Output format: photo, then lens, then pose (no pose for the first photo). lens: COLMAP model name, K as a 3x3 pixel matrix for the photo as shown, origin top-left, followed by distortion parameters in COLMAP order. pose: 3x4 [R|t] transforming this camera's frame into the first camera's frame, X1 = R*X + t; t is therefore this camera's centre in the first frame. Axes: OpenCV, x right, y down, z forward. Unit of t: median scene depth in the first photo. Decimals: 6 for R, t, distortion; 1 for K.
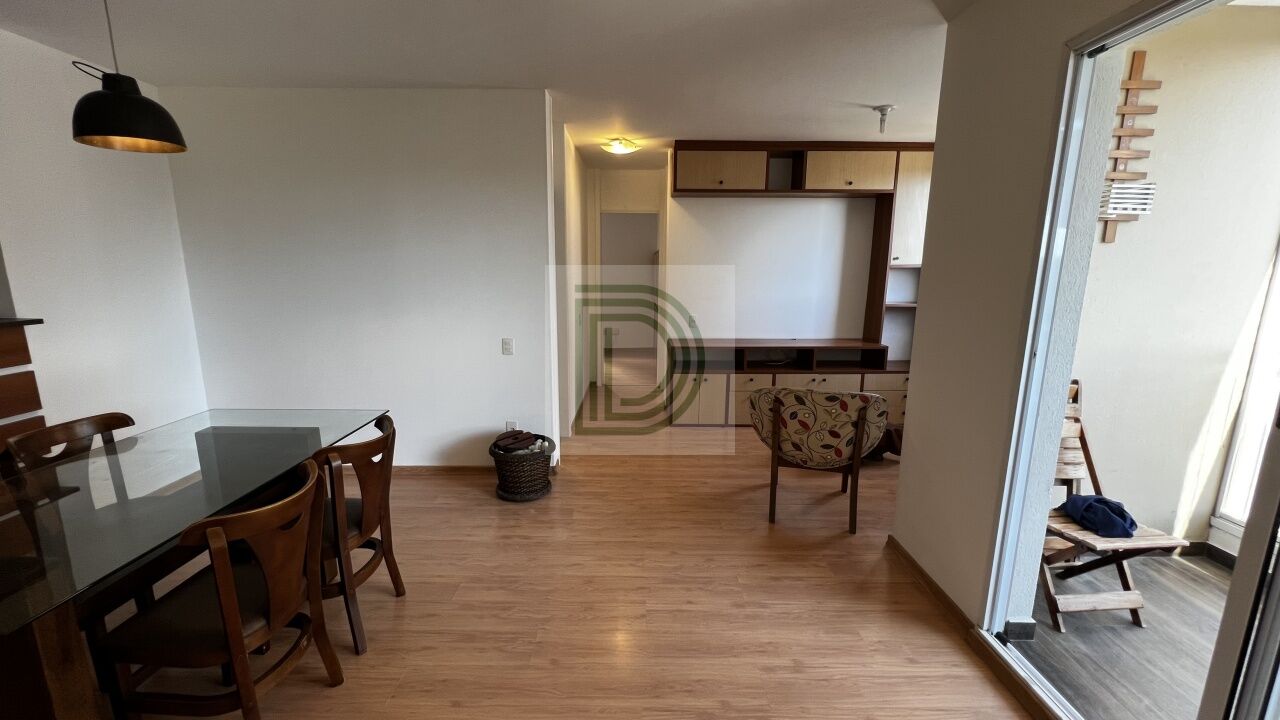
lens RADIAL K [[509.5, 0, 640.6], [0, 509.5, 363.2], [0, 0, 1]] dist [-0.001229, 0.000337]
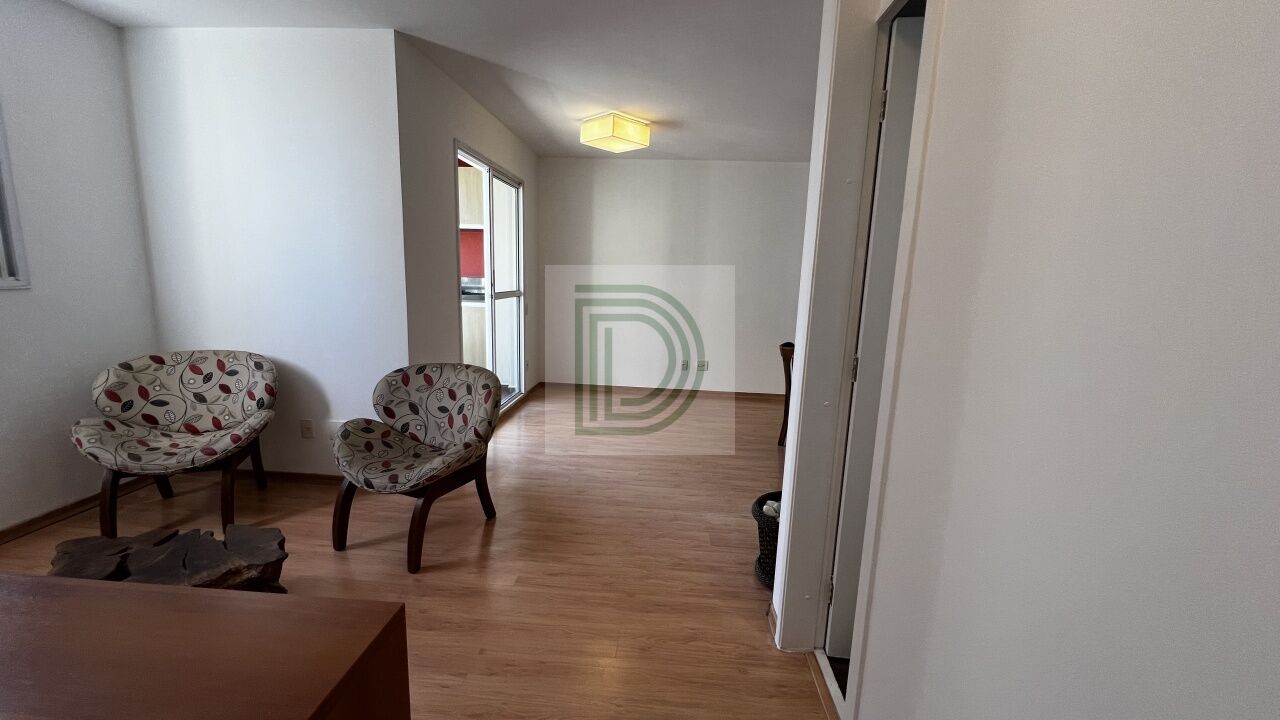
lens RADIAL K [[509.5, 0, 638.5], [0, 509.5, 360.5], [0, 0, 1]] dist [-0.001229, 0.000337]
pose [[-0.996907, -0.050556, 0.060178, -0.048662], [-0.026793, 0.938400, 0.344510, -0.274204], [-0.073888, 0.341832, -0.936852, 1.699371]]
